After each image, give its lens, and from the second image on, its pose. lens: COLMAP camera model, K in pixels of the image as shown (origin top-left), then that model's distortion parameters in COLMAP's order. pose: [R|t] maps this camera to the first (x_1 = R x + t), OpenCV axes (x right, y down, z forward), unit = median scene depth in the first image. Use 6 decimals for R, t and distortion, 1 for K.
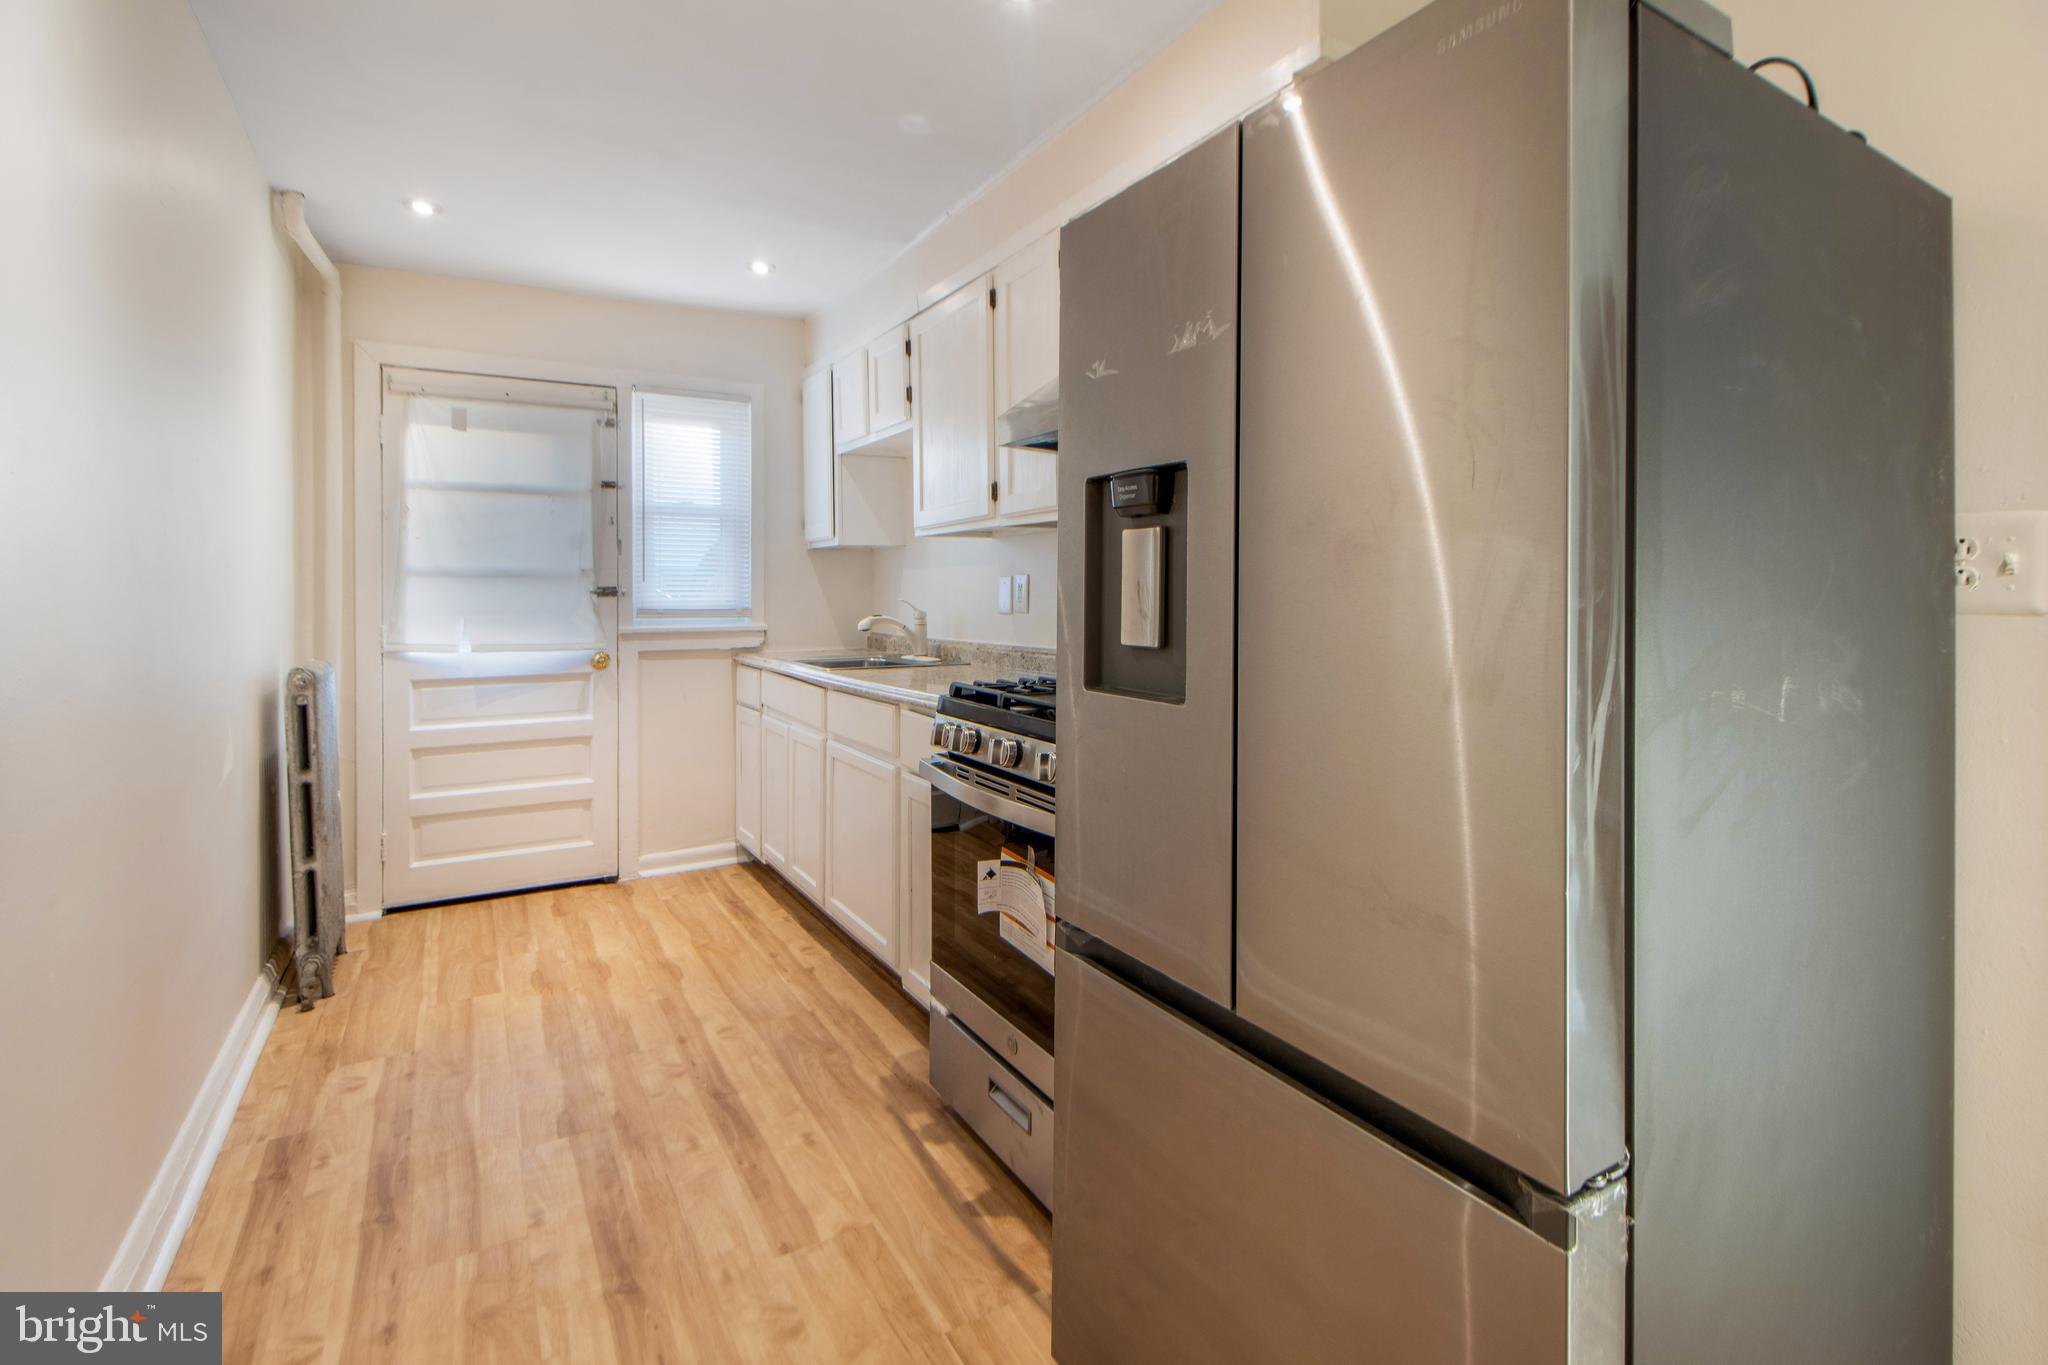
lens RADIAL K [[978.6, 0, 1012.6], [0, 978.6, 599.1], [0, 0, 1]] dist [0.002417, -0.019075]
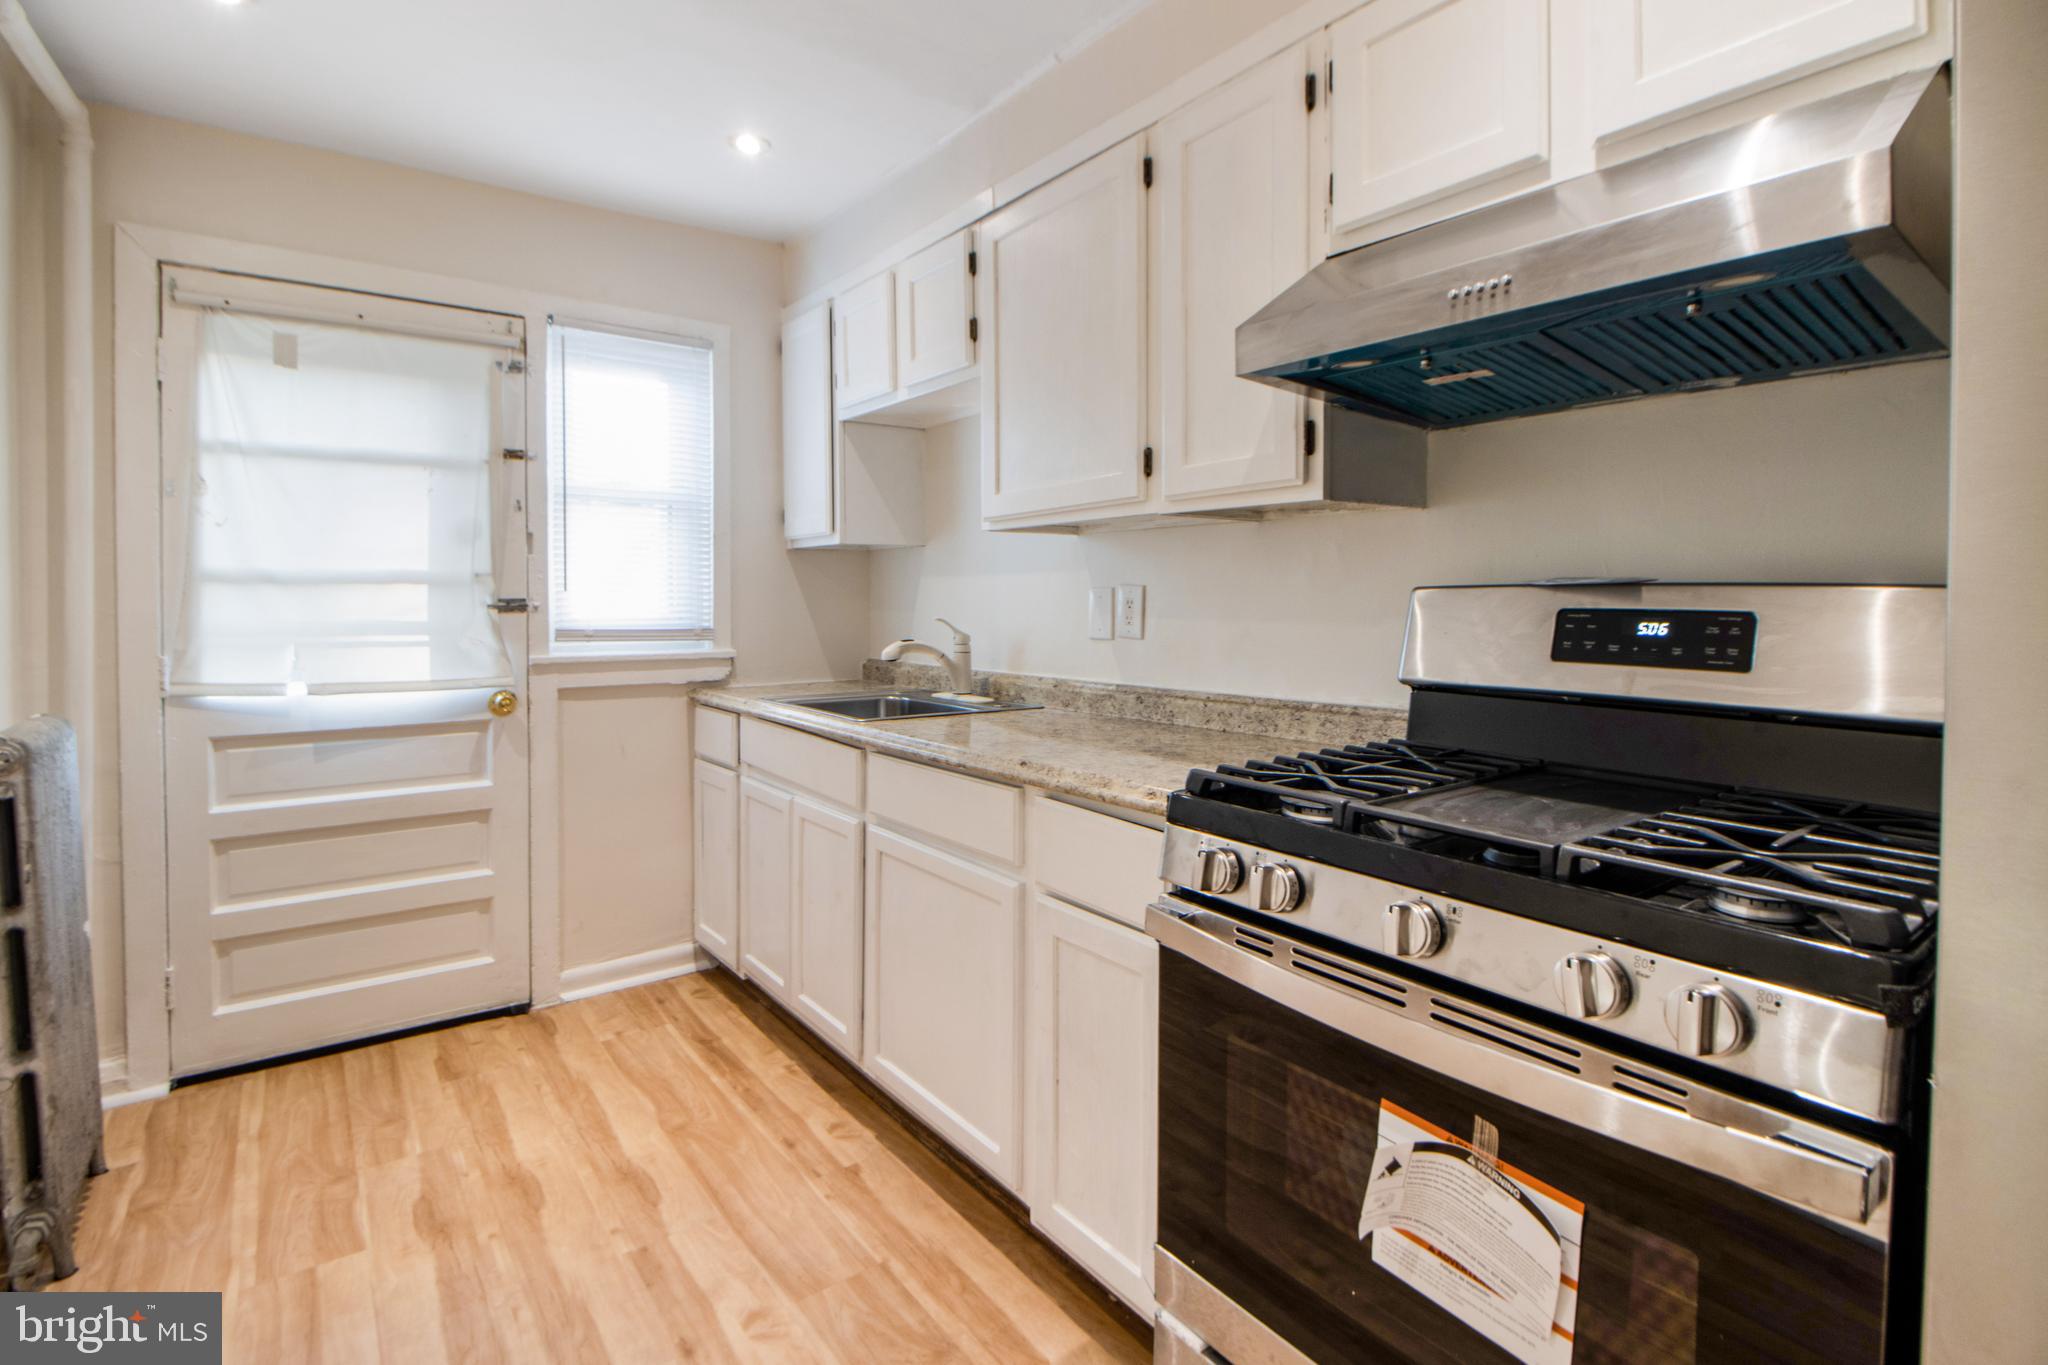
lens RADIAL K [[988.1, 0, 1024.9], [0, 988.1, 623.7], [0, 0, 1]] dist [0.001513, -0.013907]
pose [[0.992336, 0.001780, 0.123554, -0.160198], [-0.003787, 0.999865, 0.016014, -0.008454], [-0.123509, -0.016360, 0.992209, 0.290649]]
